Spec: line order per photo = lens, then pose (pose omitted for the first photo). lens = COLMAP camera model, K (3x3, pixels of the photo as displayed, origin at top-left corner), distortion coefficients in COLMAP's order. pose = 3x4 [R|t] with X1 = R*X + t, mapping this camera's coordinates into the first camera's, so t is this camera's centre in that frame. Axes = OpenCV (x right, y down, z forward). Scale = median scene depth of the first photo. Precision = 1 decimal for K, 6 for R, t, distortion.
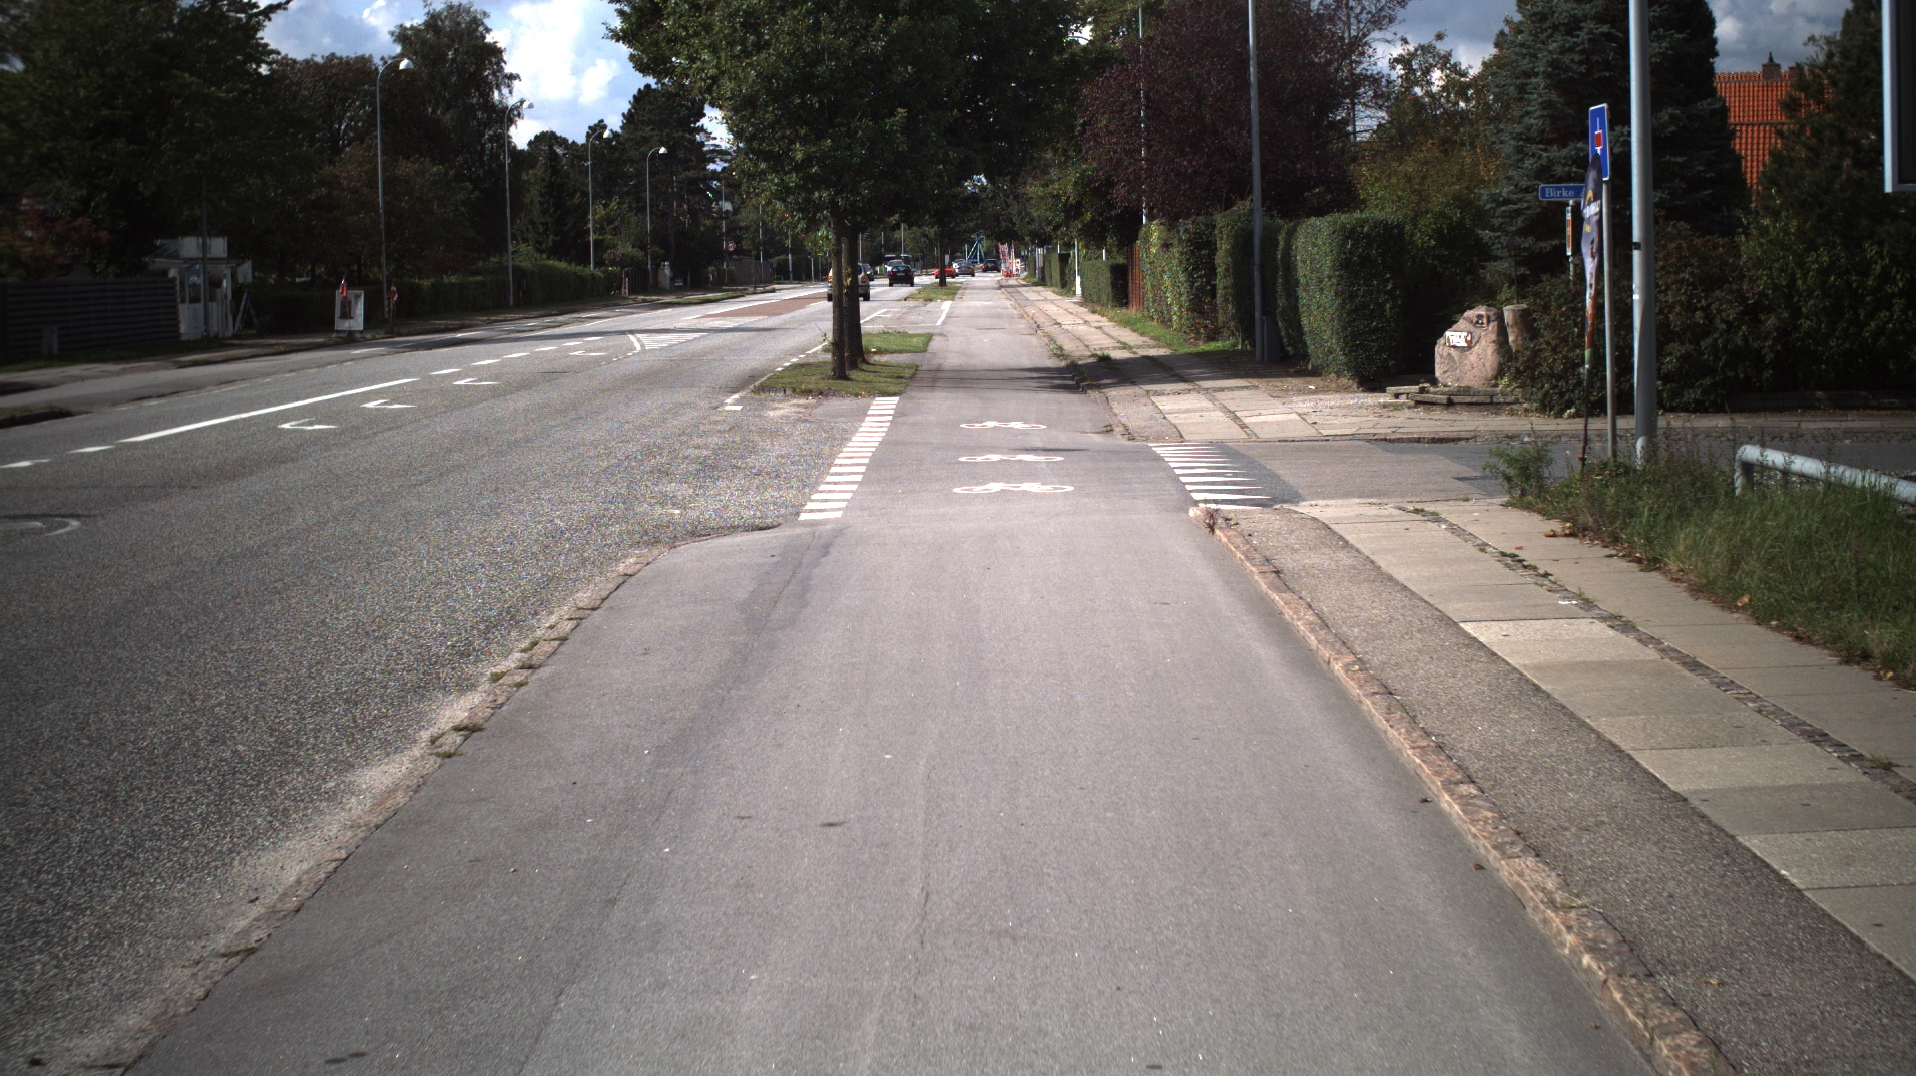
lens RADIAL K [[3294.6, 0, 958.0], [0, 3294.6, 538.0], [0, 0, 1]] dist [-0.308344, 0.510438]
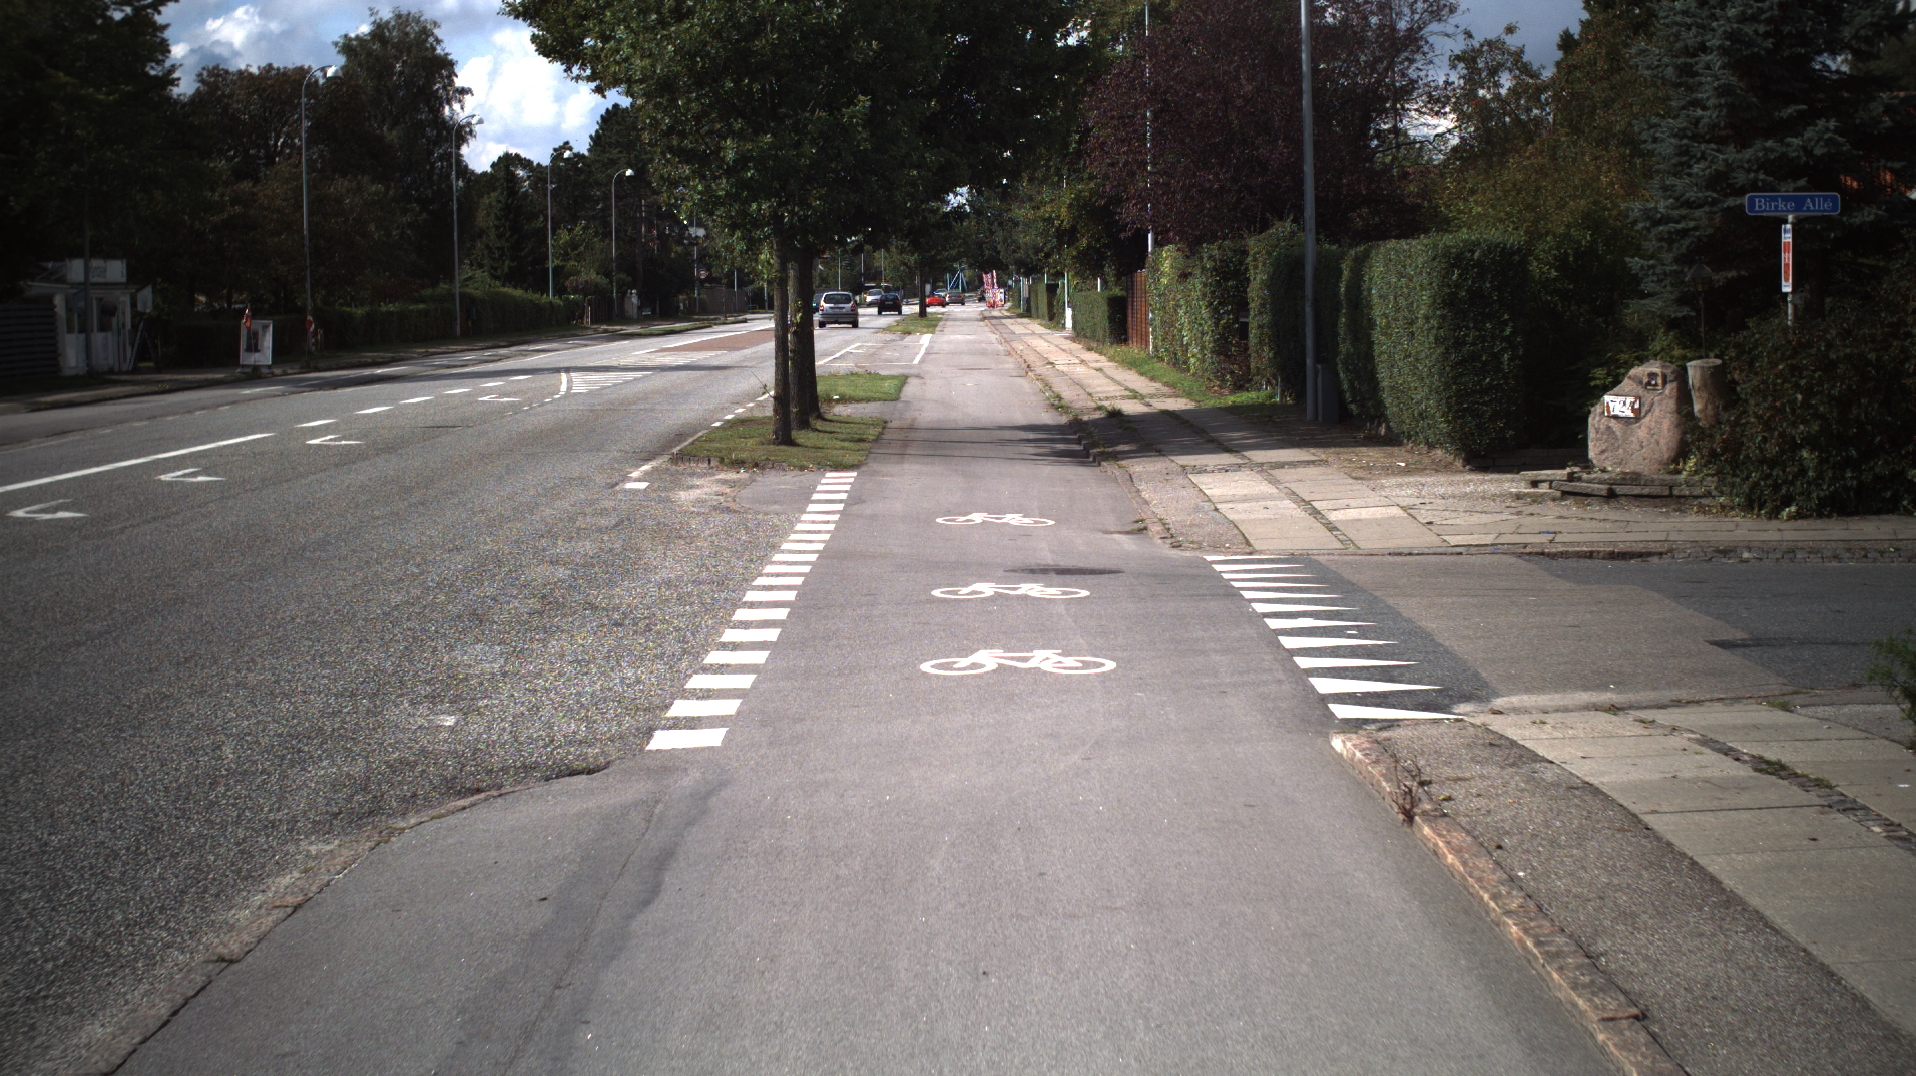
lens RADIAL K [[3294.6, 0, 958.0], [0, 3294.6, 538.0], [0, 0, 1]] dist [-0.308344, 0.510438]
pose [[0.999964, 0.006015, 0.005953, 0.000498], [-0.005962, 0.999942, -0.008940, -0.009707], [-0.006007, 0.008904, 0.999942, 0.111351]]
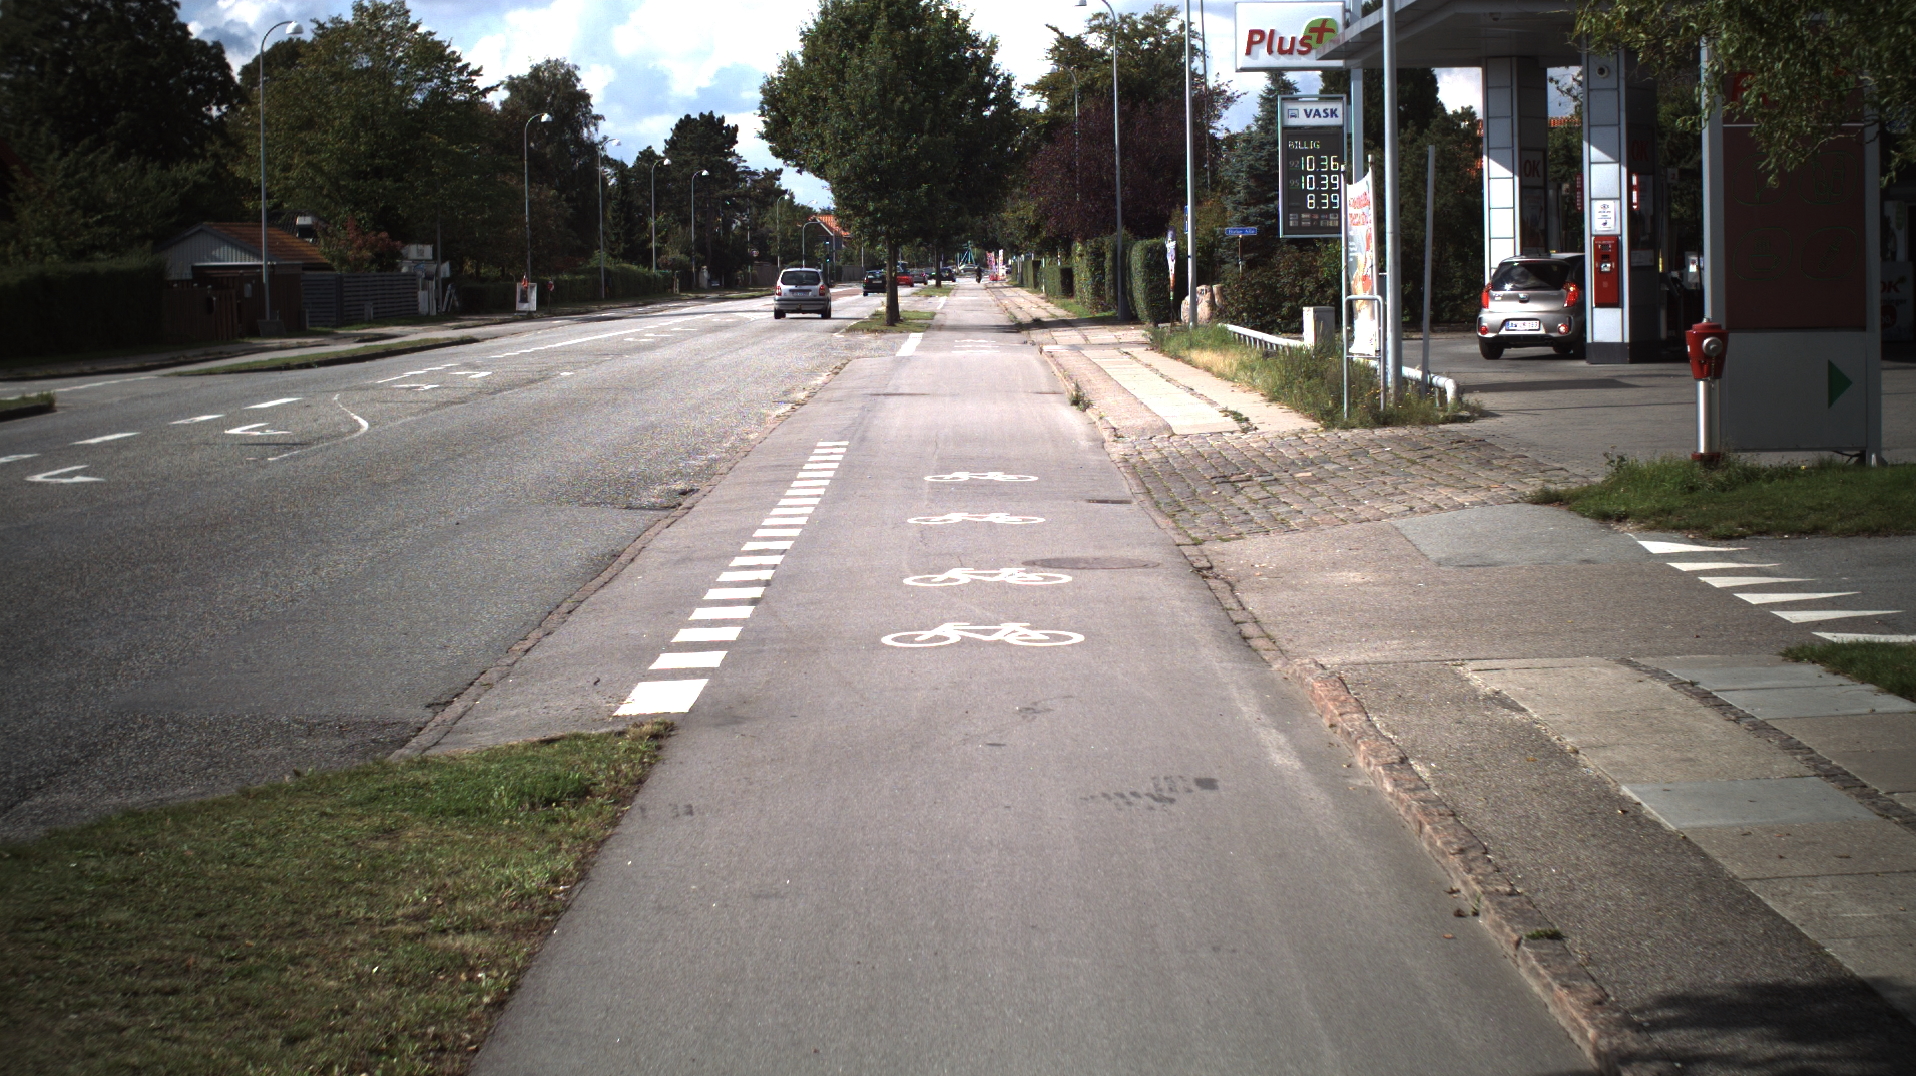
lens RADIAL K [[3294.6, 0, 958.0], [0, 3294.6, 538.0], [0, 0, 1]] dist [-0.308344, 0.510438]
pose [[0.999983, 0.005068, 0.002824, -0.001028], [-0.005062, 0.999985, -0.002210, 0.038931], [-0.002835, 0.002196, 0.999994, -0.445160]]
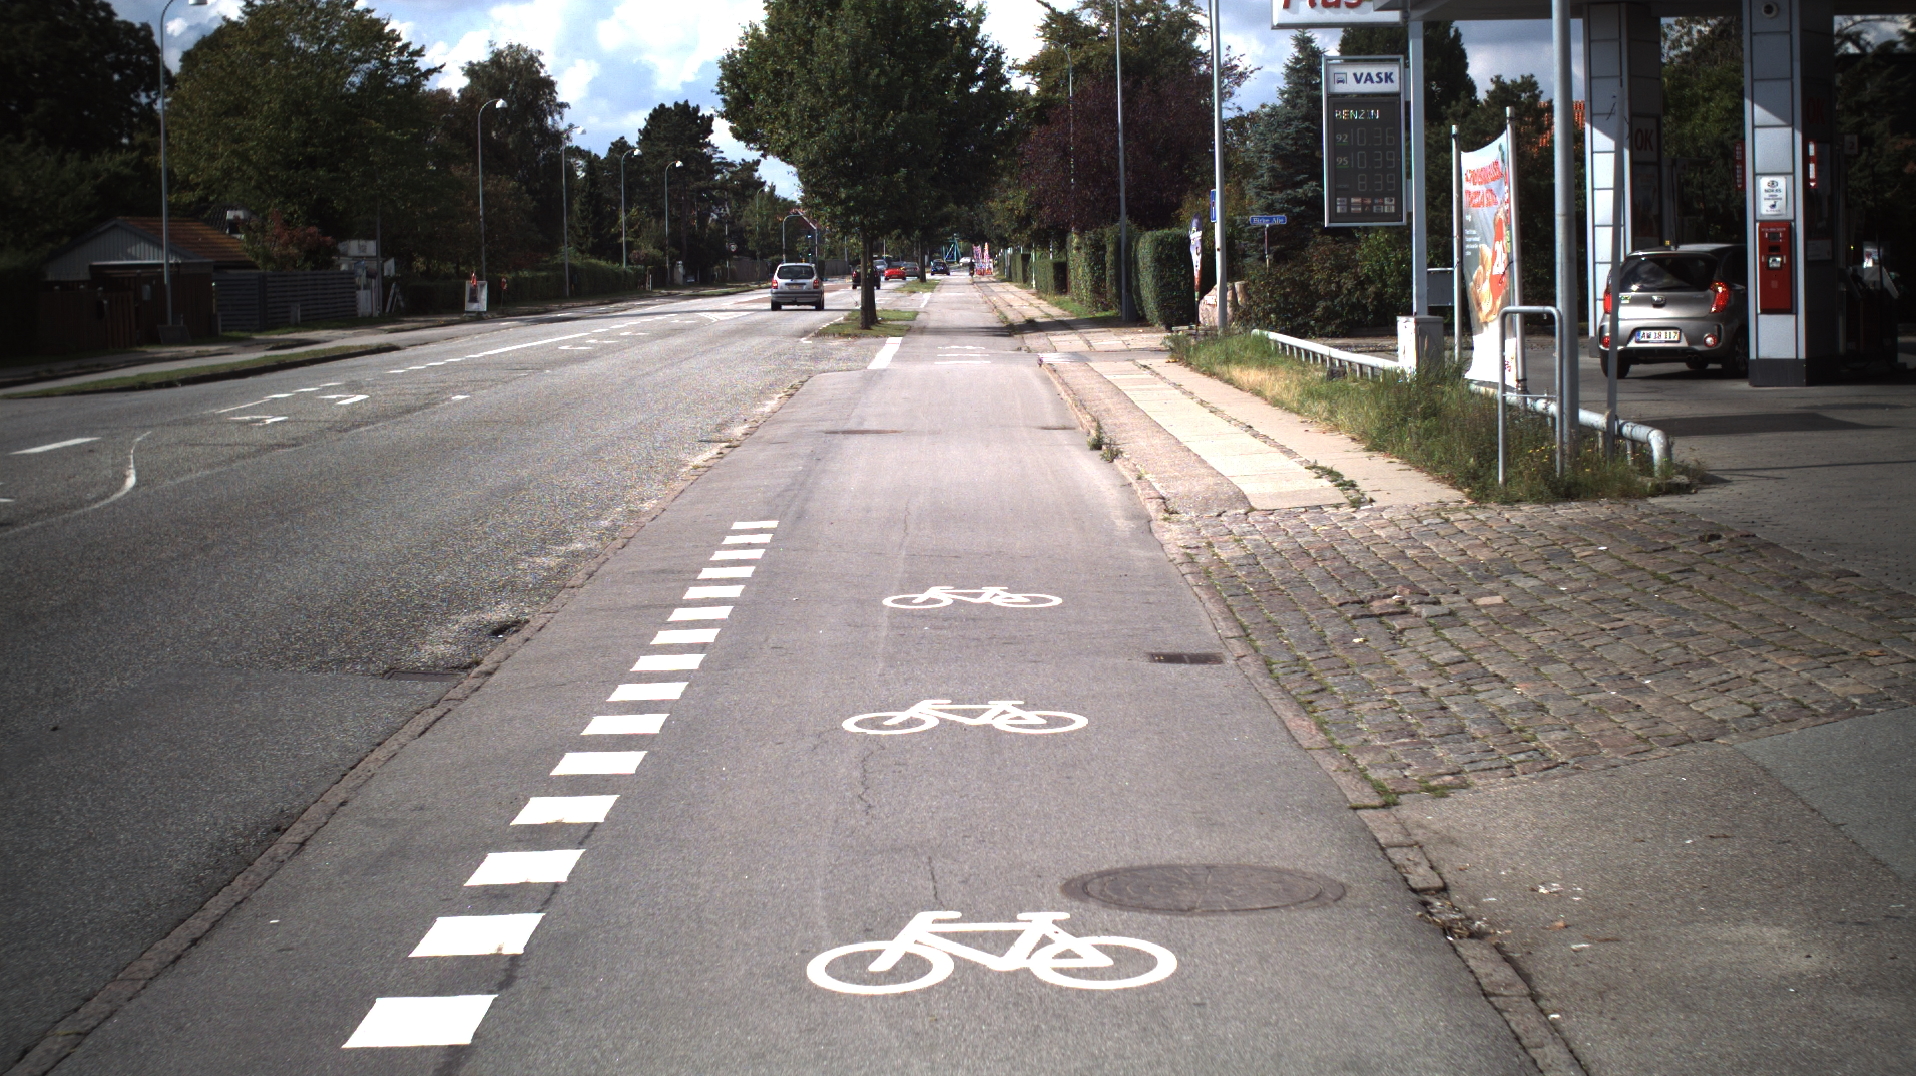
lens RADIAL K [[3294.6, 0, 958.0], [0, 3294.6, 538.0], [0, 0, 1]] dist [-0.308344, 0.510438]
pose [[0.999978, 0.000417, 0.006686, -0.000175], [-0.000416, 1.000000, -0.000197, 0.029068], [-0.006687, 0.000194, 0.999978, -0.334168]]
